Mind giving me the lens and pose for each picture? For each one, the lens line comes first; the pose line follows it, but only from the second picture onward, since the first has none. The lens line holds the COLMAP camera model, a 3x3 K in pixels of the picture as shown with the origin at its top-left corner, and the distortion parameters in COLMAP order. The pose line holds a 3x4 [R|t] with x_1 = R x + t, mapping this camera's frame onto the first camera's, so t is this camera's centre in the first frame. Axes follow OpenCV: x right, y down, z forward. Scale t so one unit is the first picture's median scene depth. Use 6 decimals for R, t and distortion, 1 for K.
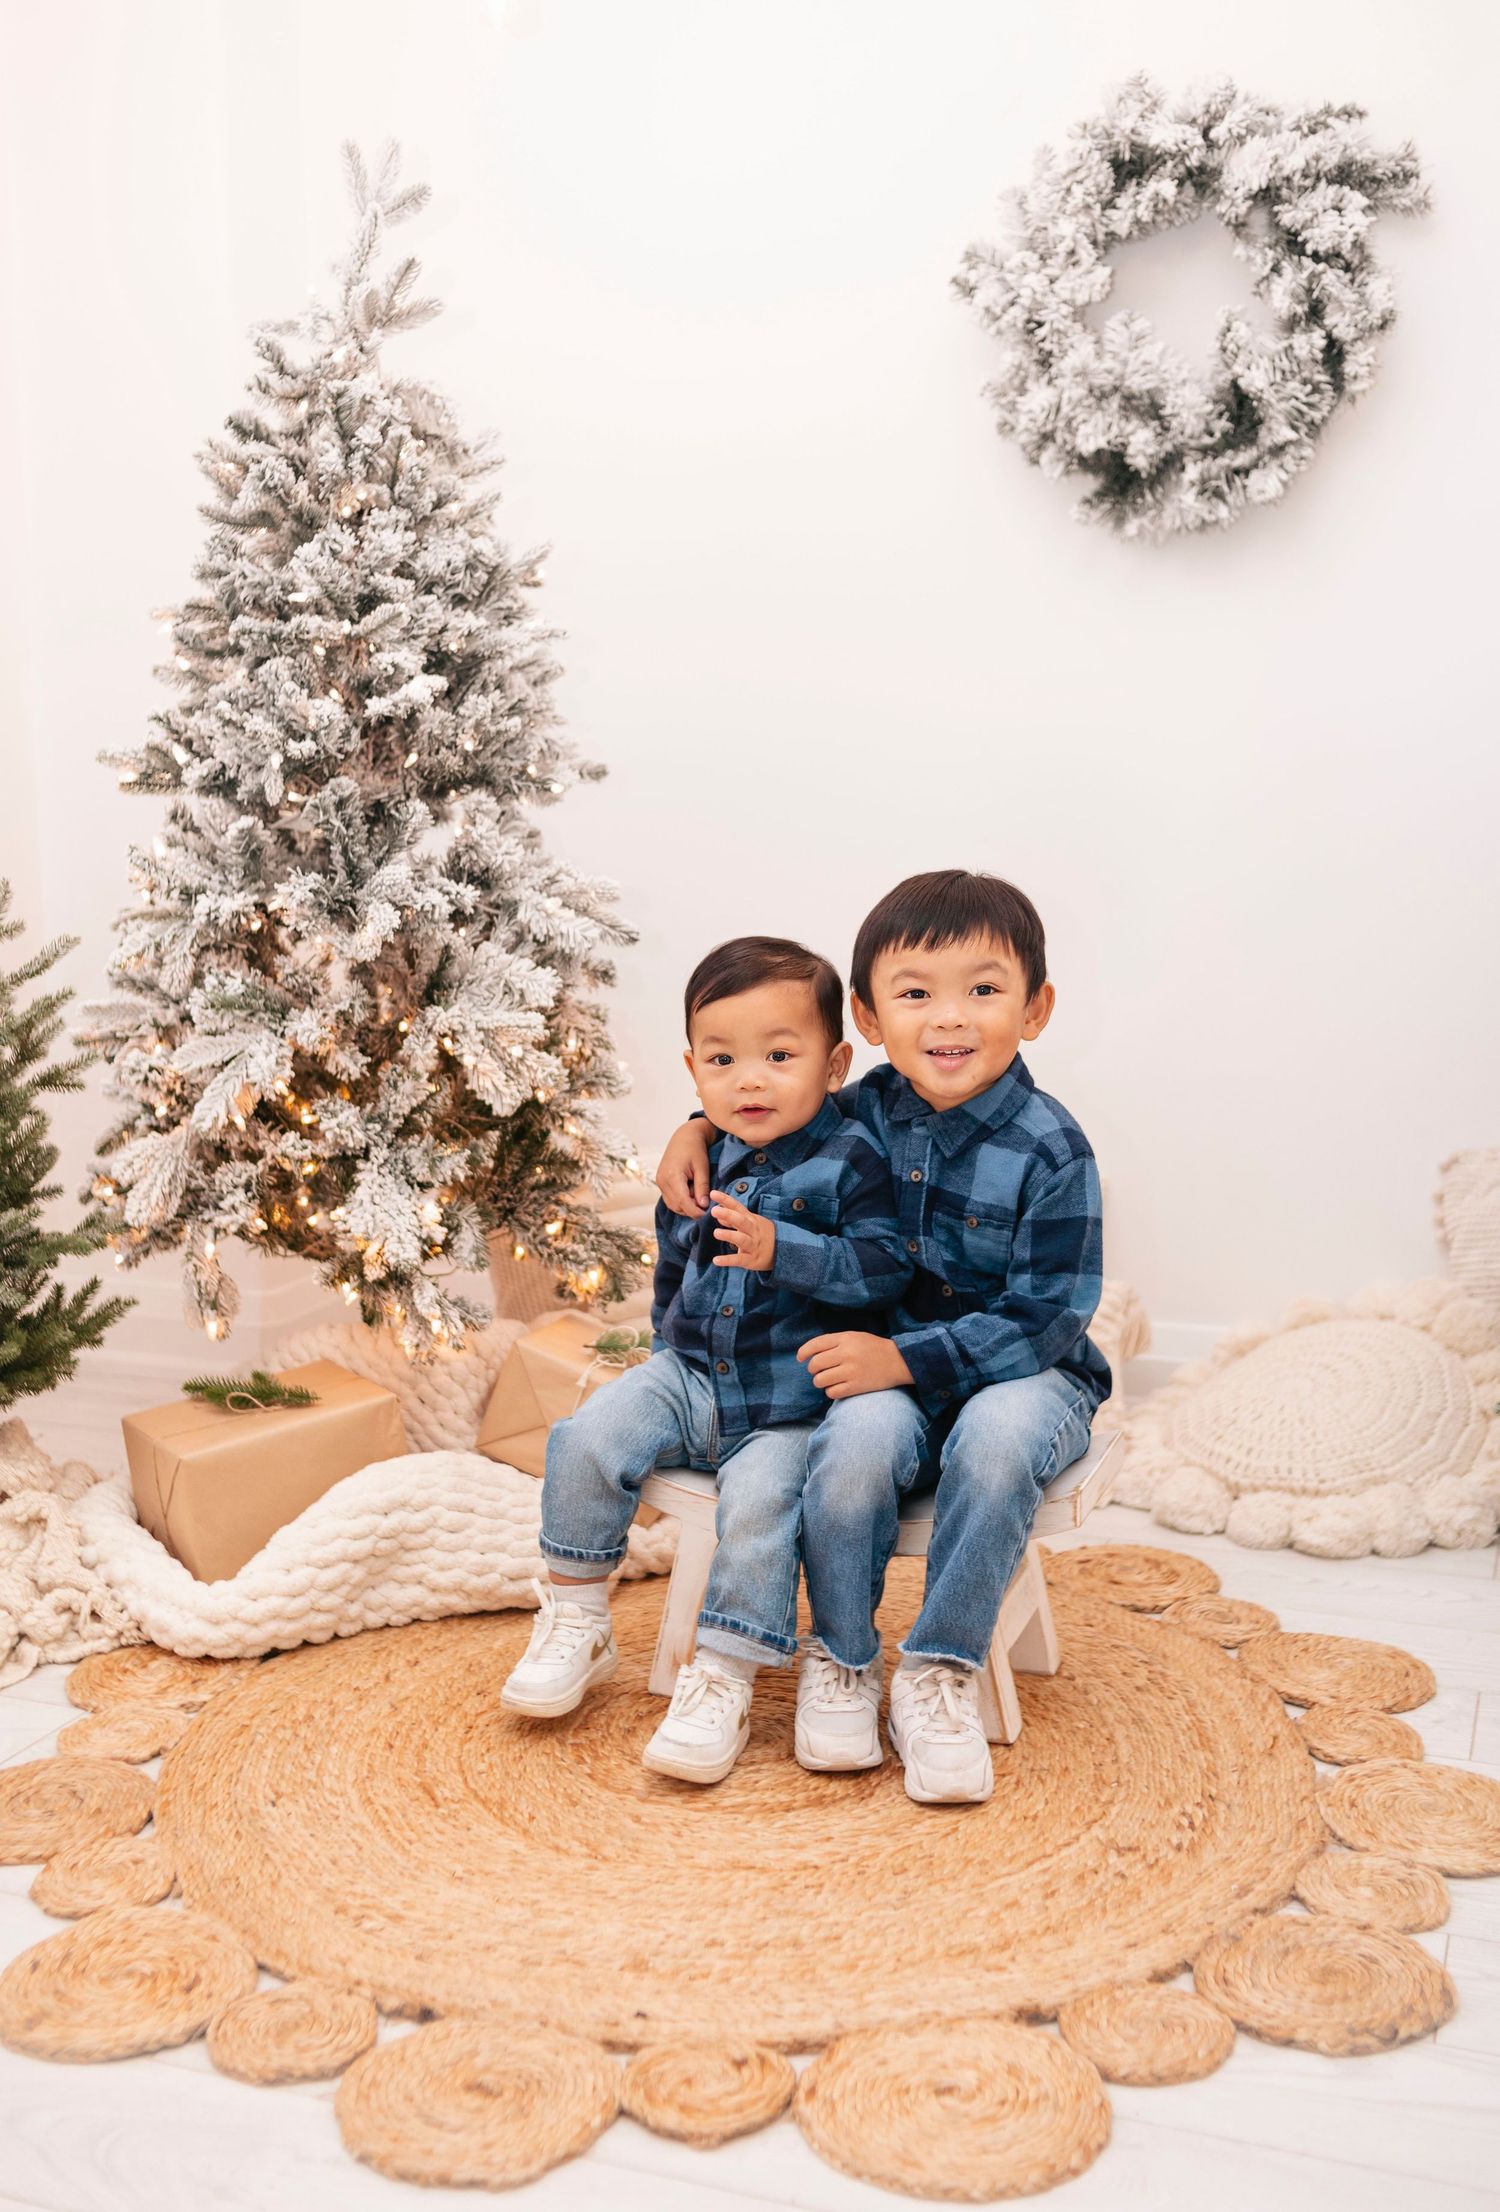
lens RADIAL K [[2341.7, 0, 694.5], [0, 2341.7, 1003.5], [0, 0, 1]] dist [0.006931, 0.000000]
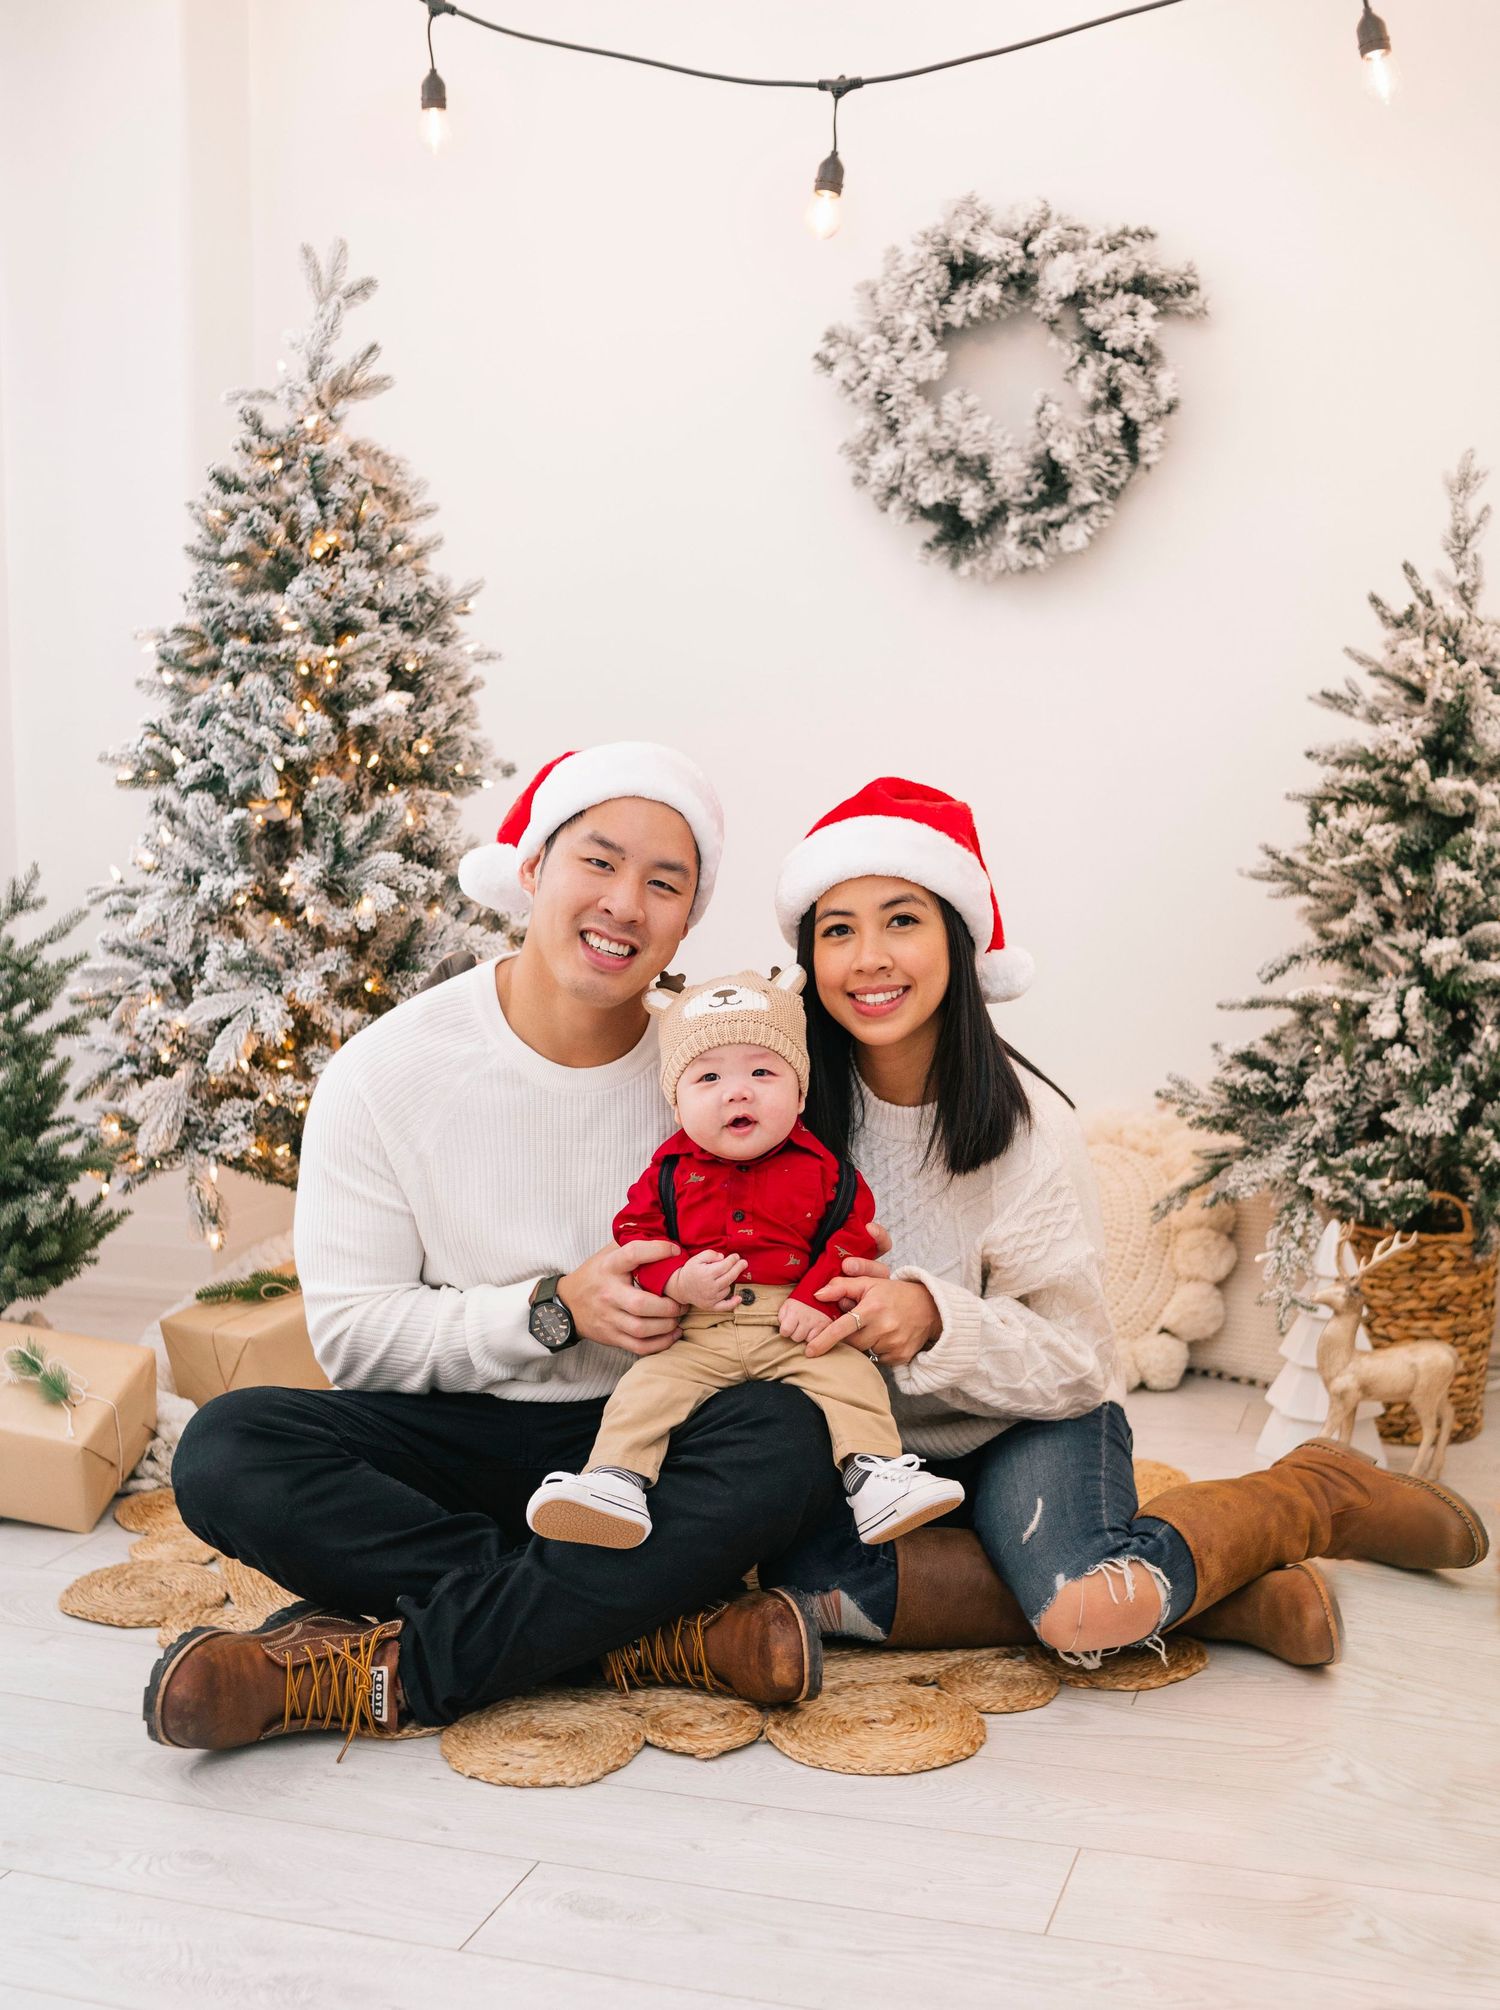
lens RADIAL K [[2551.4, 0, 701.3], [0, 2551.4, 1057.1], [0, 0, 1]] dist [-0.076426, 0.000000]
pose [[0.994648, -0.004809, 0.103214, -0.084612], [0.002264, 0.999691, 0.024759, 0.013293], [-0.103301, -0.024393, 0.994351, -0.289371]]
